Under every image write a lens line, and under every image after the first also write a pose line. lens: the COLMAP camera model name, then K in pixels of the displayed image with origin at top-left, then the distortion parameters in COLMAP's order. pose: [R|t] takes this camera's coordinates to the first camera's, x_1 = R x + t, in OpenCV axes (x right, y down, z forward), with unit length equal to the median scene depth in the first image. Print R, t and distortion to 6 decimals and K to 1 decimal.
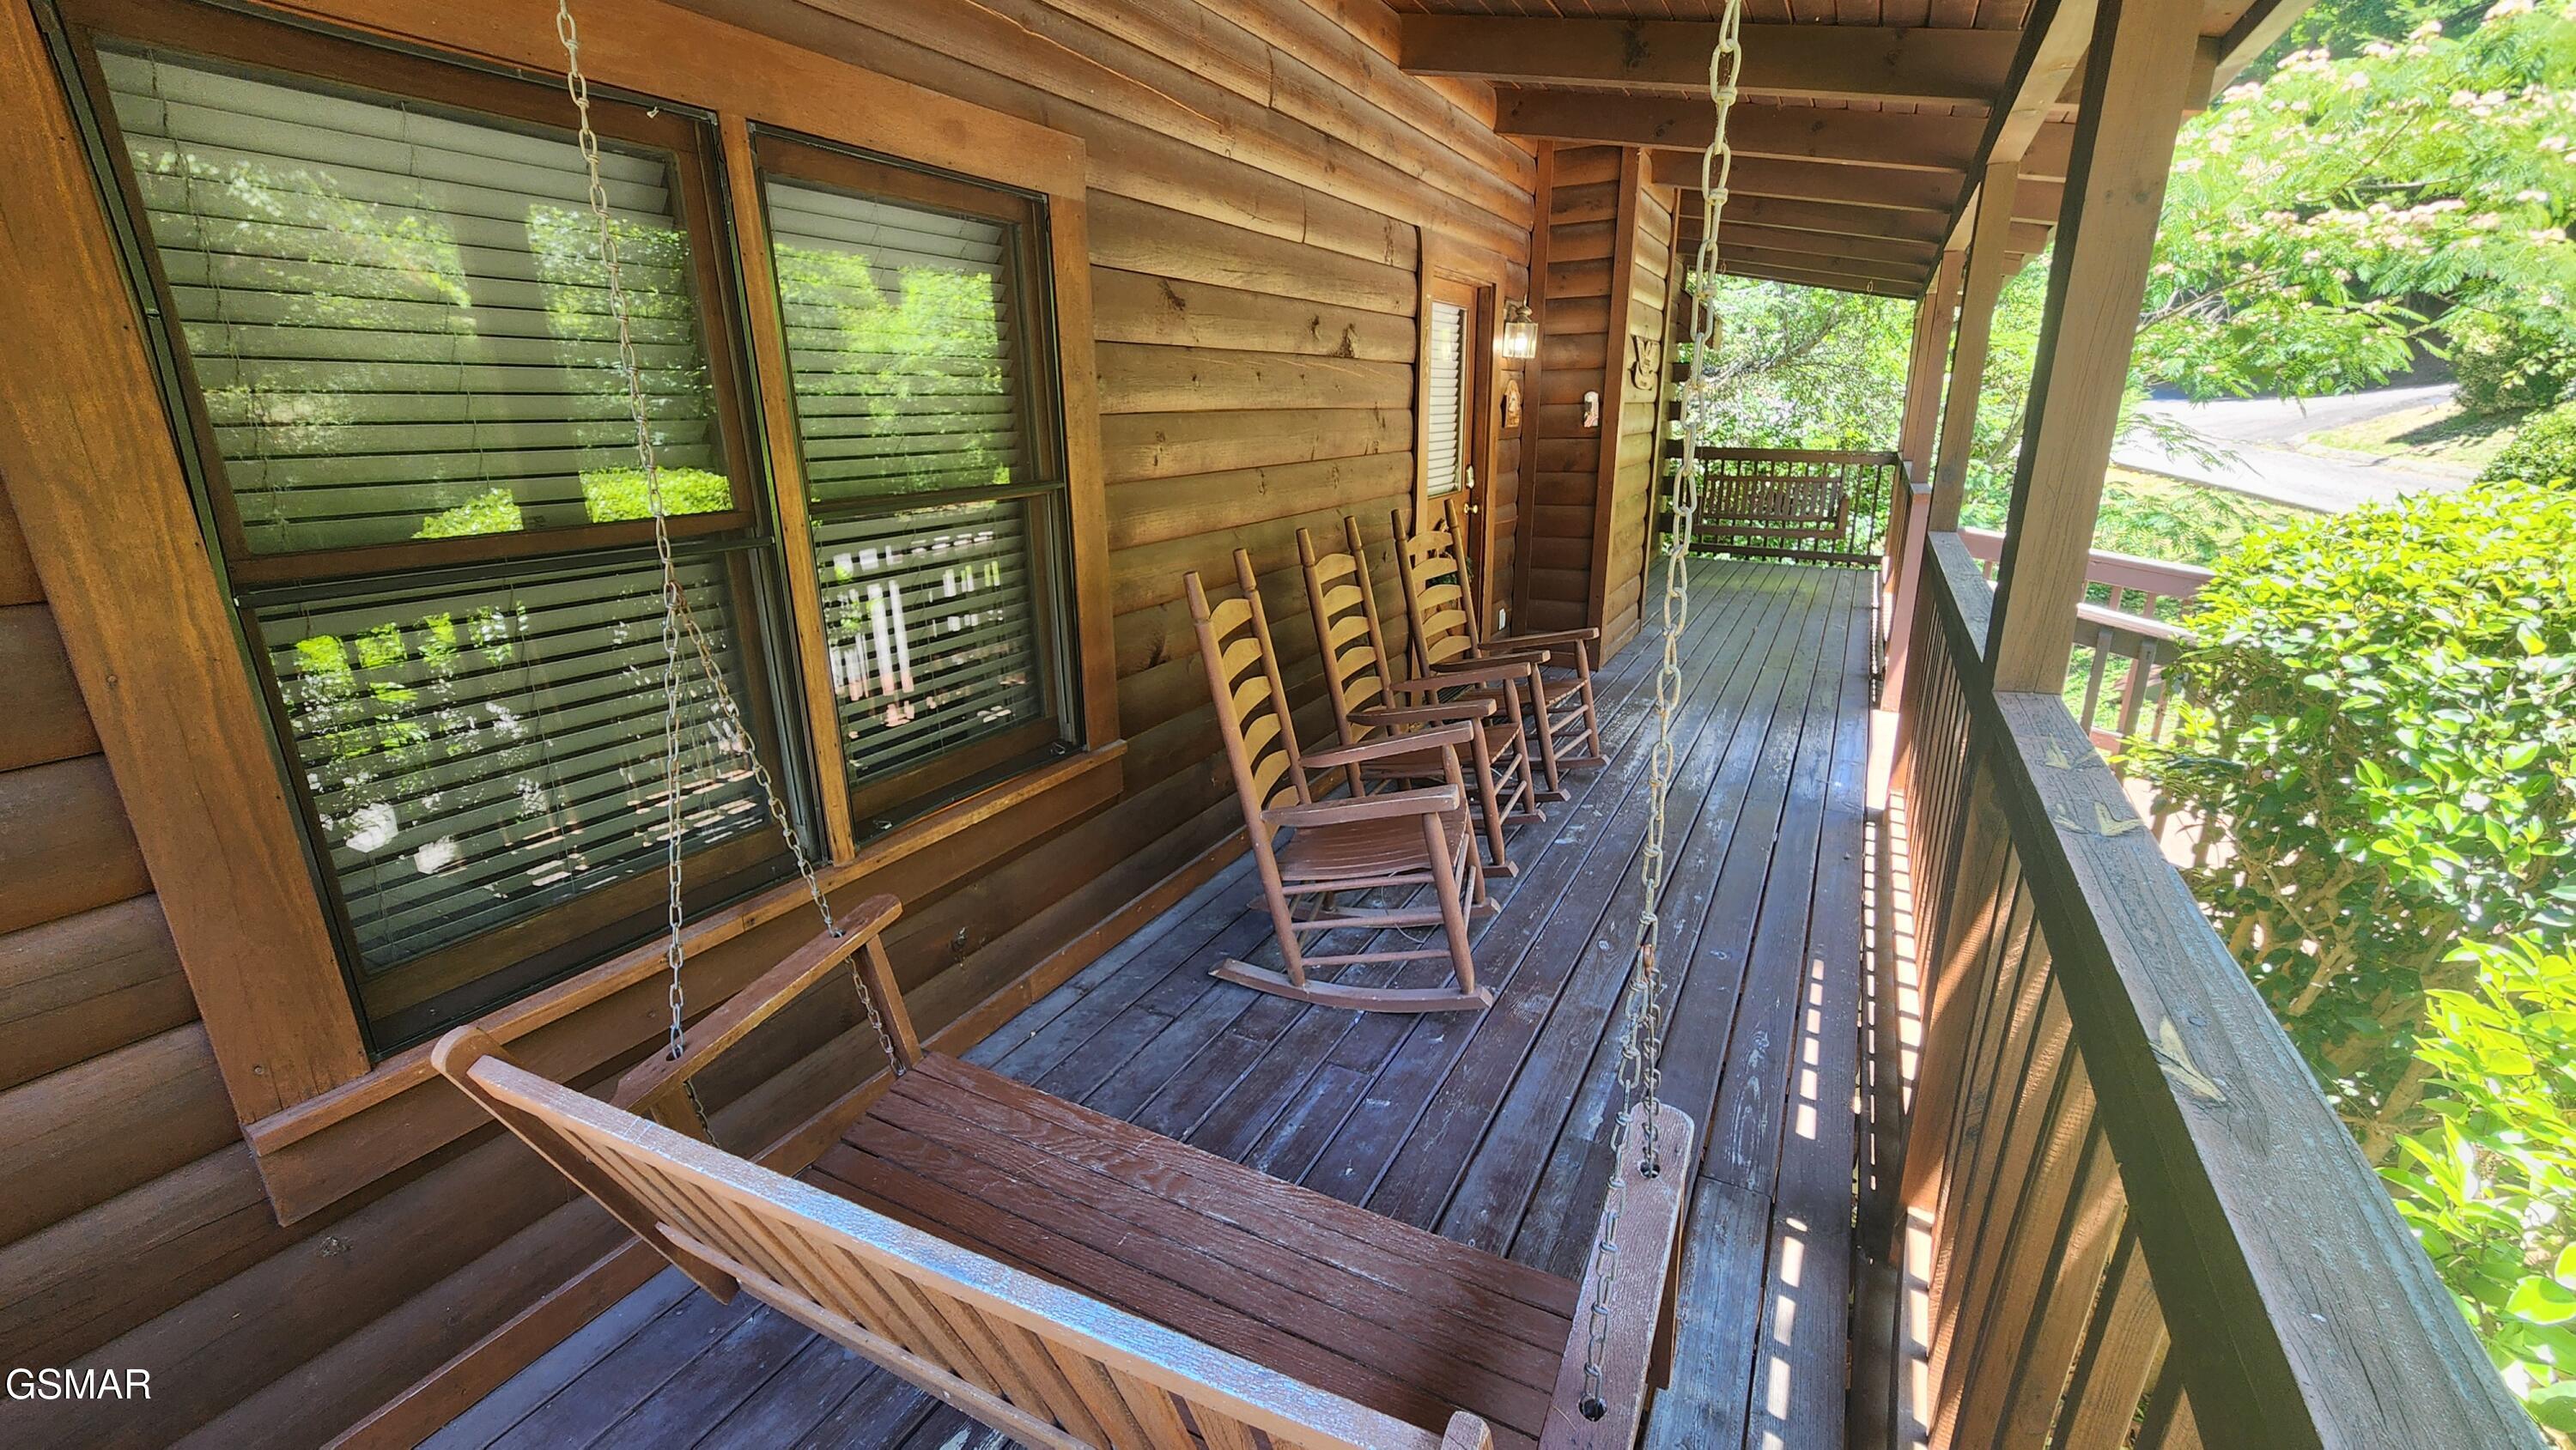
lens RADIAL K [[1073.7, 0, 1289.0], [0, 1073.7, 728.7], [0, 0, 1]] dist [-0.000574, -0.000188]
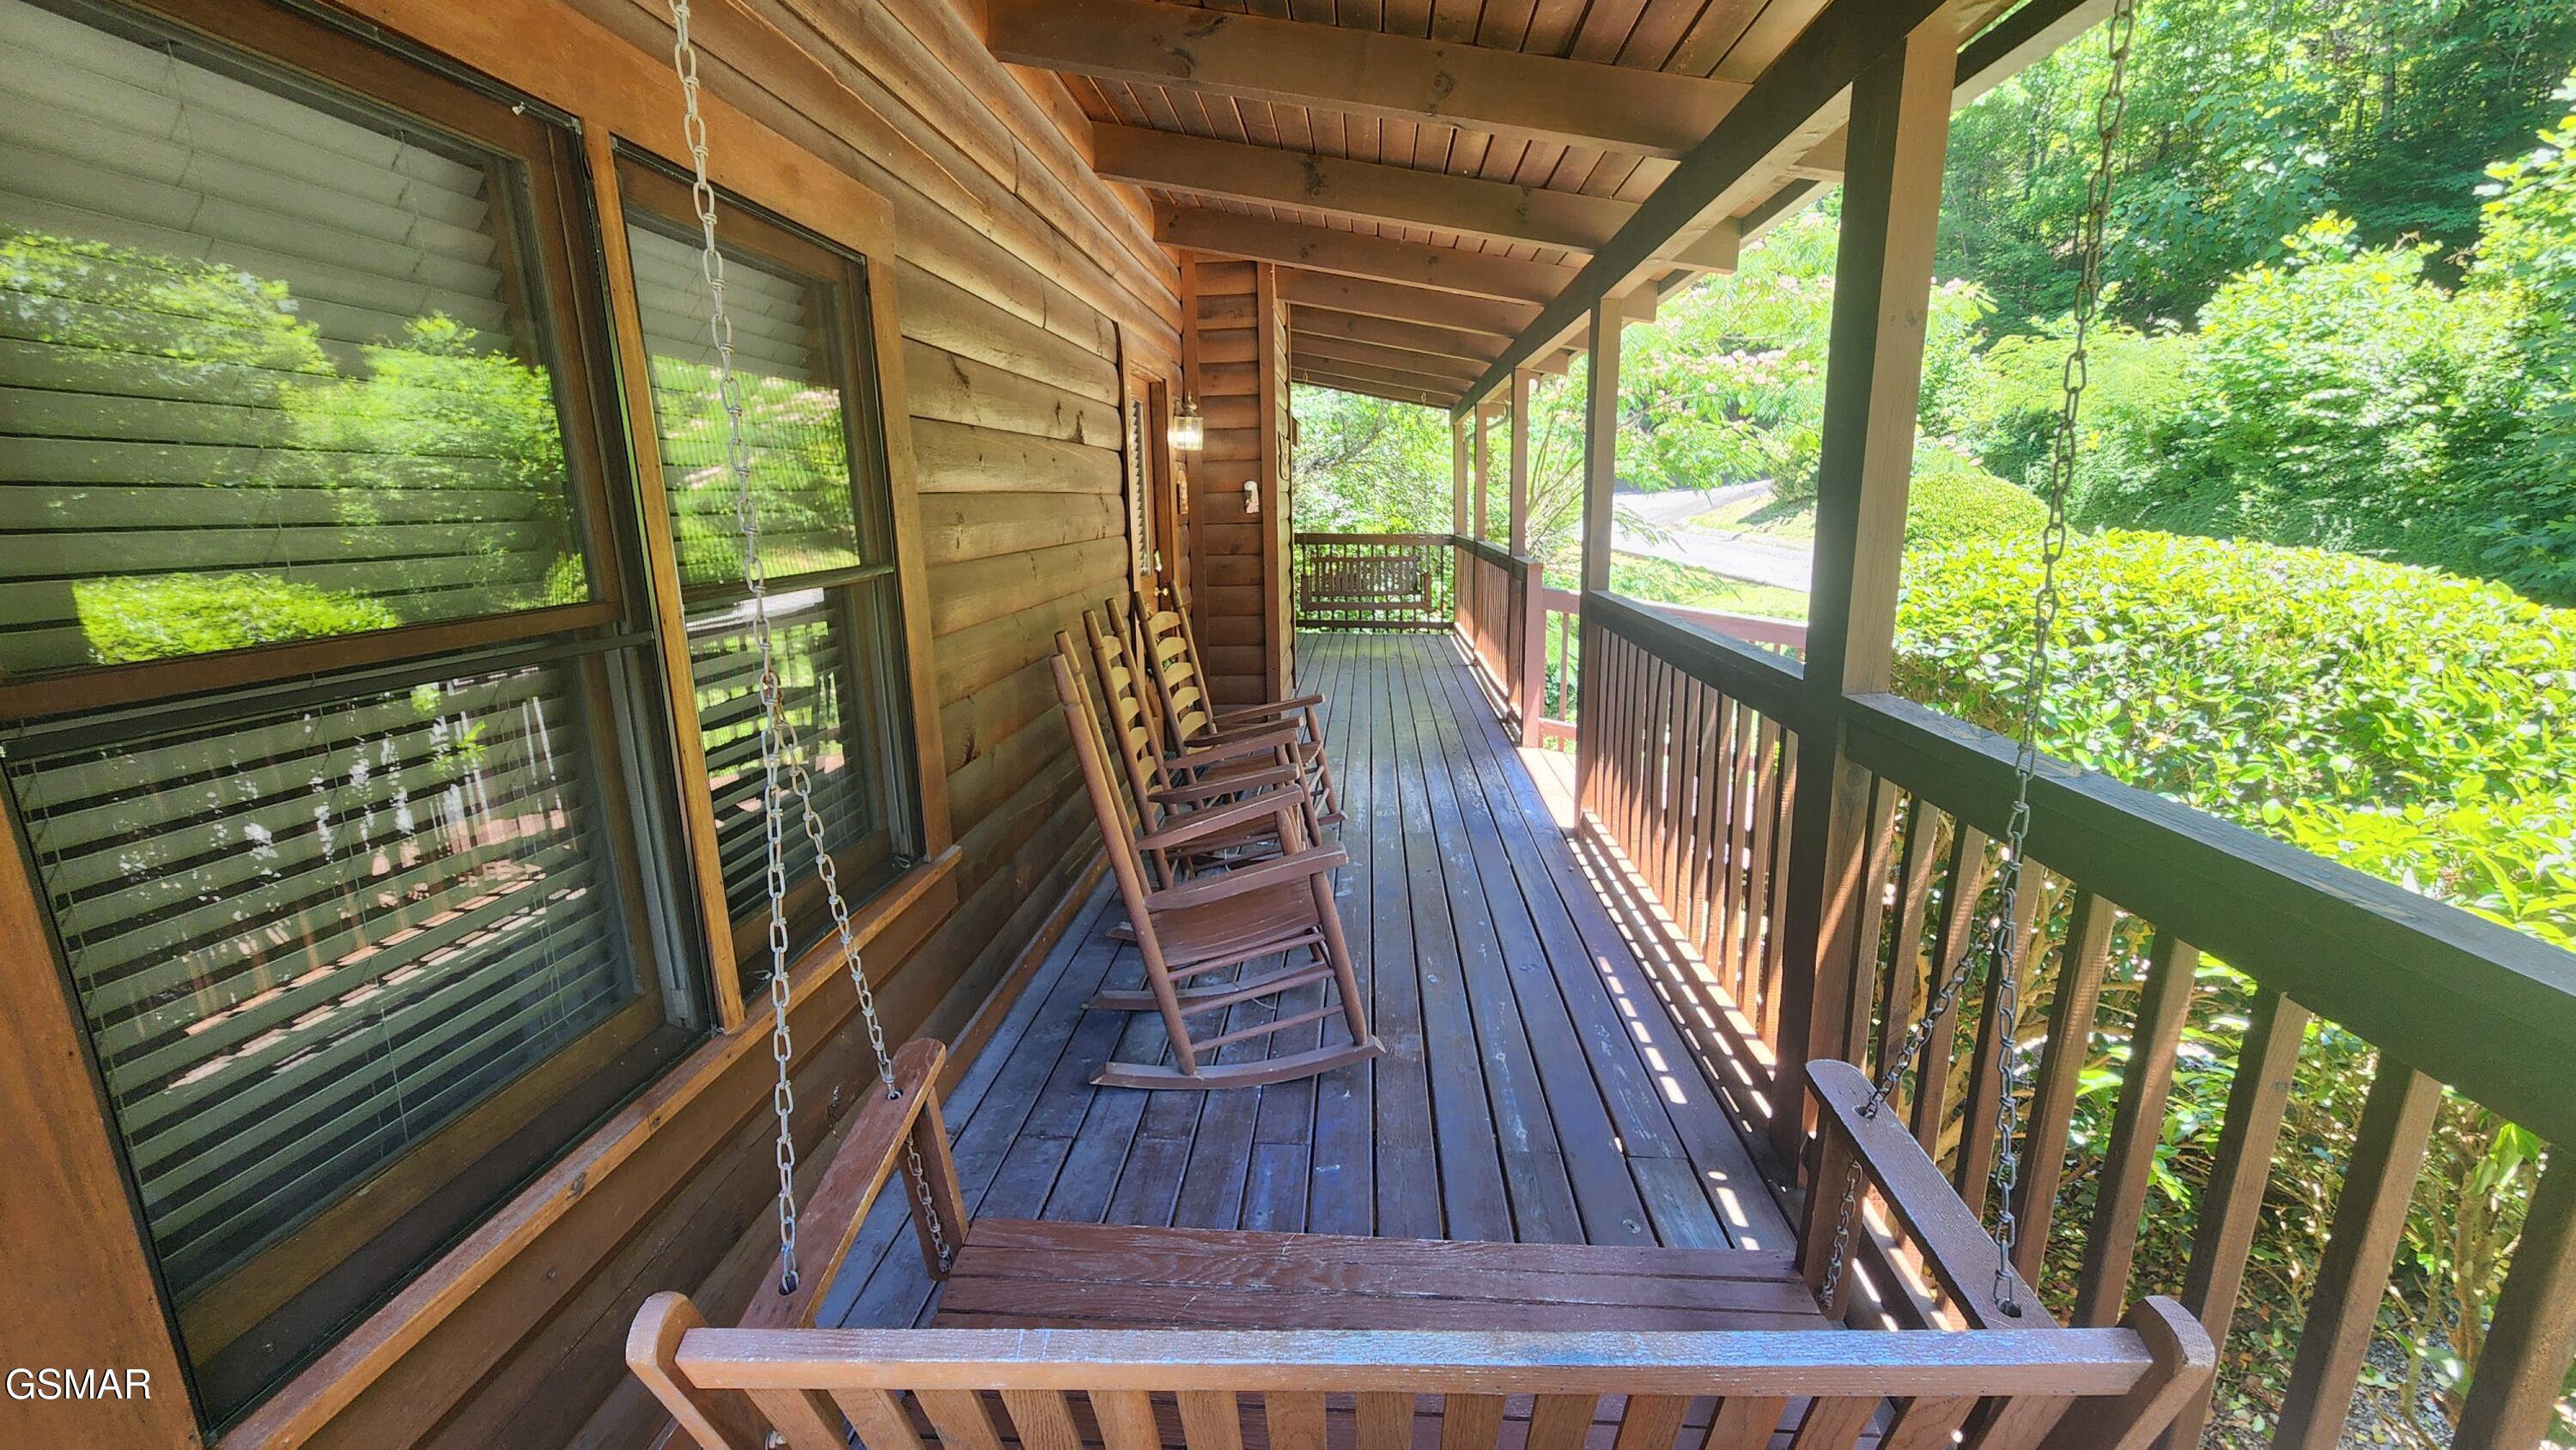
lens RADIAL K [[1061.8, 0, 1294.4], [0, 1061.8, 729.5], [0, 0, 1]] dist [-0.007961, 0.005701]
pose [[0.915765, -0.089868, 0.391534, -0.186265], [0.121648, 0.990931, -0.057078, -0.000810], [-0.382854, 0.099899, 0.918392, 0.045953]]
